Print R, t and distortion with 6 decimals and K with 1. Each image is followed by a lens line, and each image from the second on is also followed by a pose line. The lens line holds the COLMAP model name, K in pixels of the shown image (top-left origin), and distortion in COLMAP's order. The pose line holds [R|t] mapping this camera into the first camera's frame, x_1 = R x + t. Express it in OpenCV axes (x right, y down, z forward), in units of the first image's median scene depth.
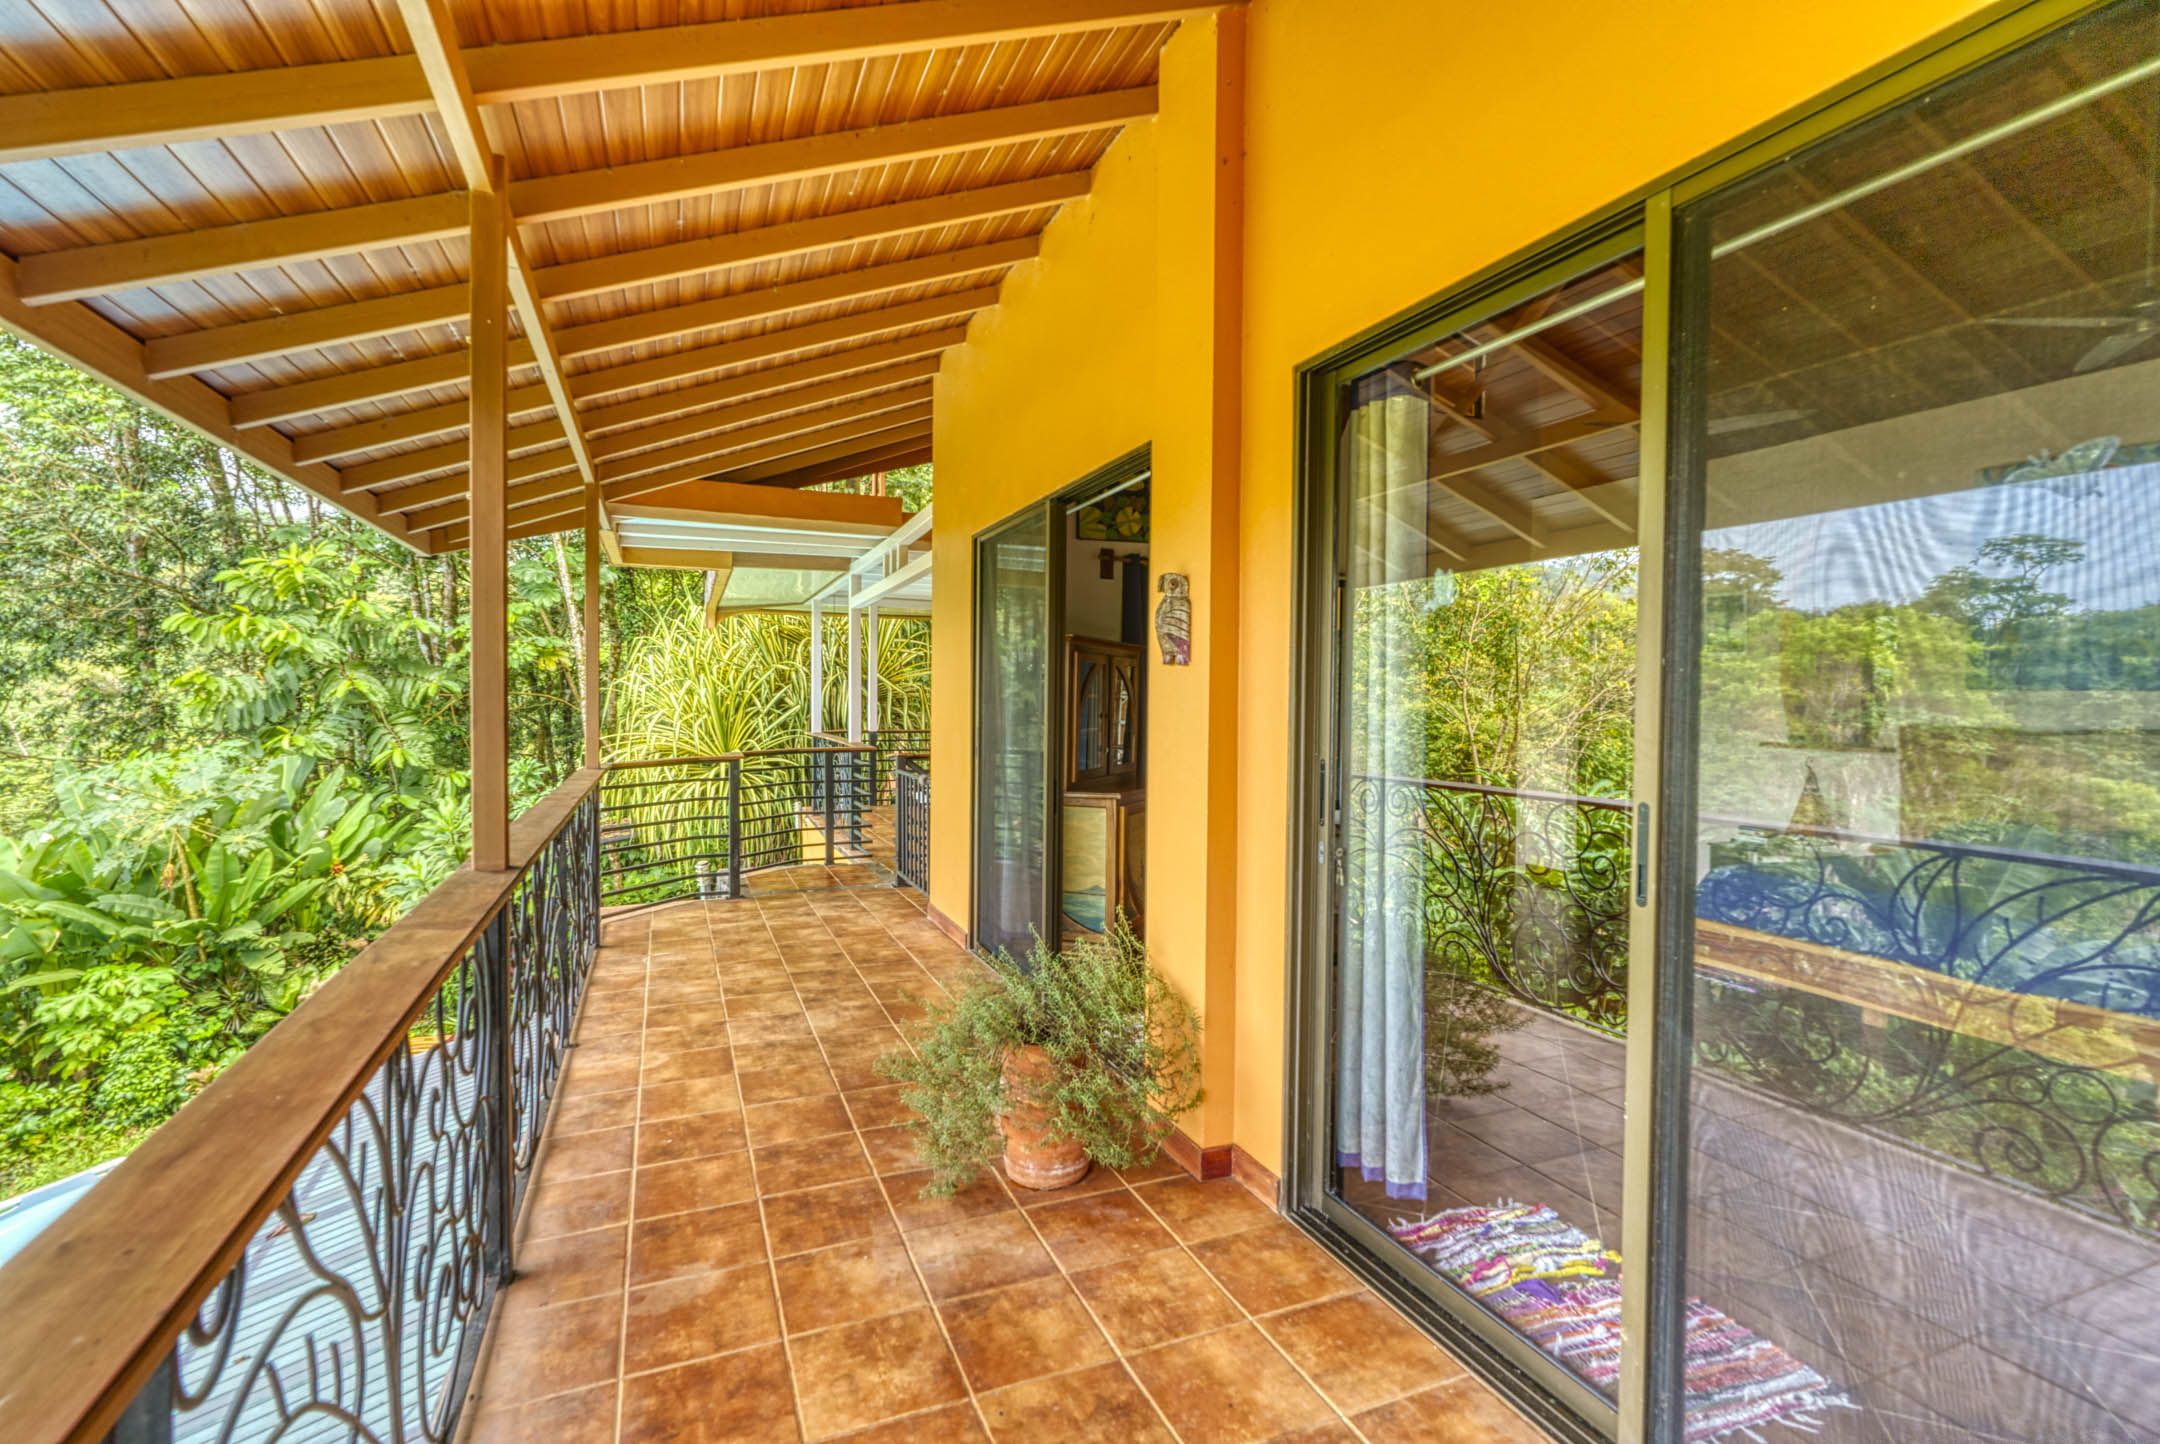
lens RADIAL K [[976.5, 0, 1080.0], [0, 976.5, 722.0], [0, 0, 1]] dist [-0.042976, 0.000216]
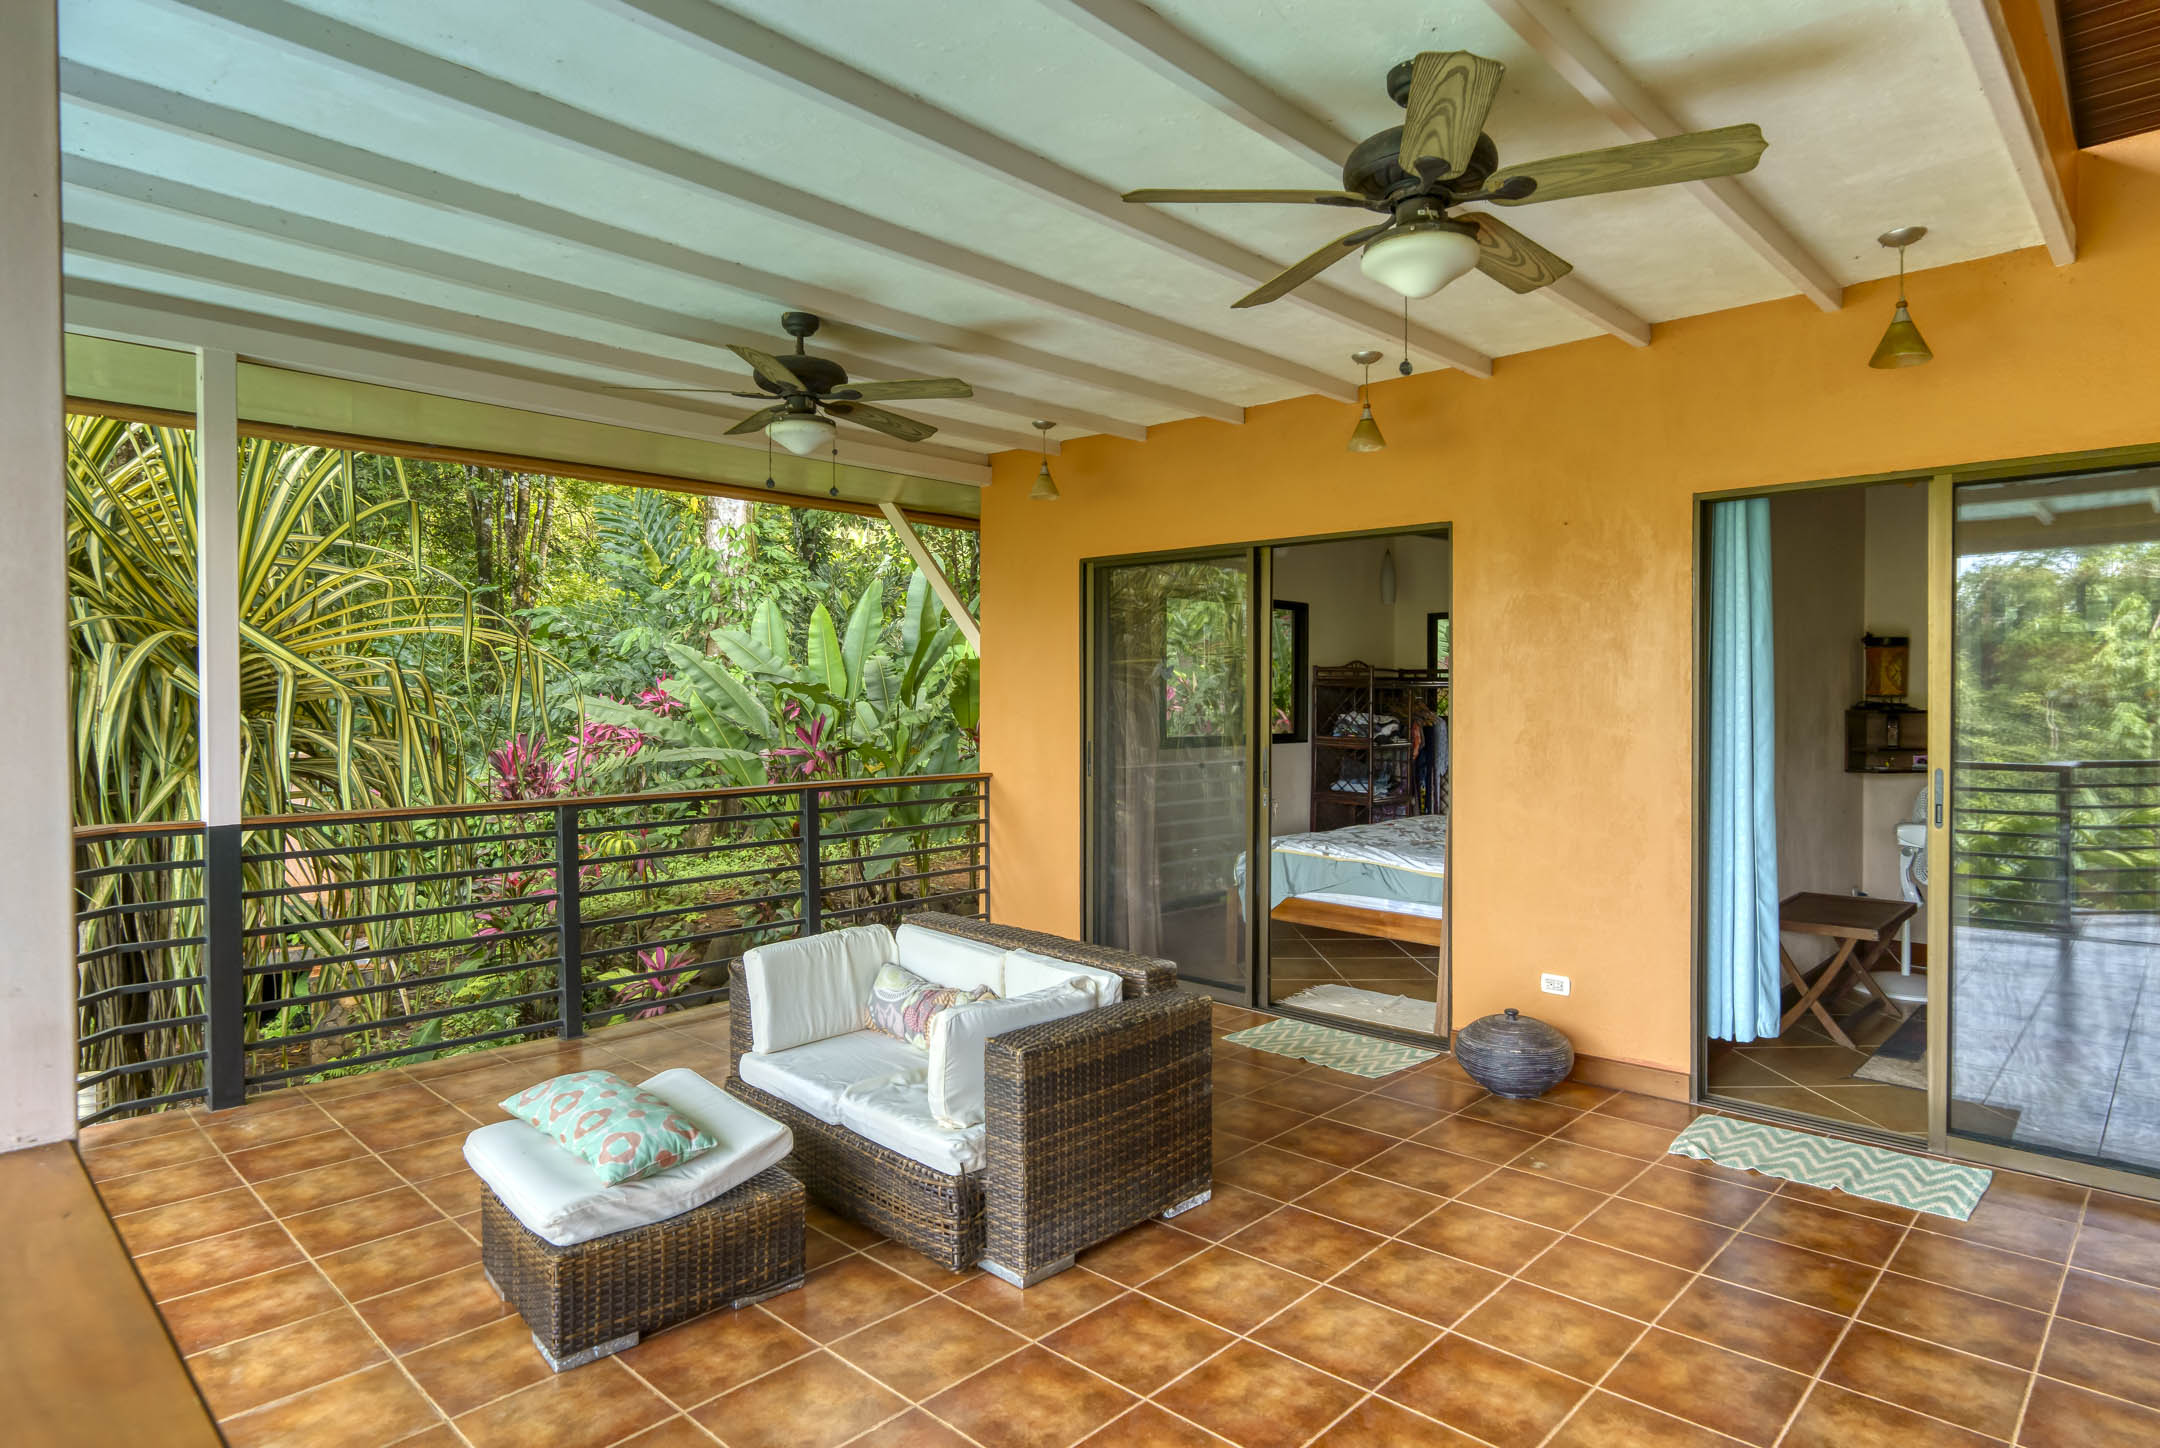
lens RADIAL K [[1182.6, 0, 999.3], [0, 1182.6, 718.1], [0, 0, 1]] dist [-0.001985, -0.000257]
pose [[0.933235, -0.015610, 0.358928, -0.117778], [0.018290, 0.999824, -0.004071, -0.013264], [-0.358802, 0.010364, 0.933356, 0.565367]]
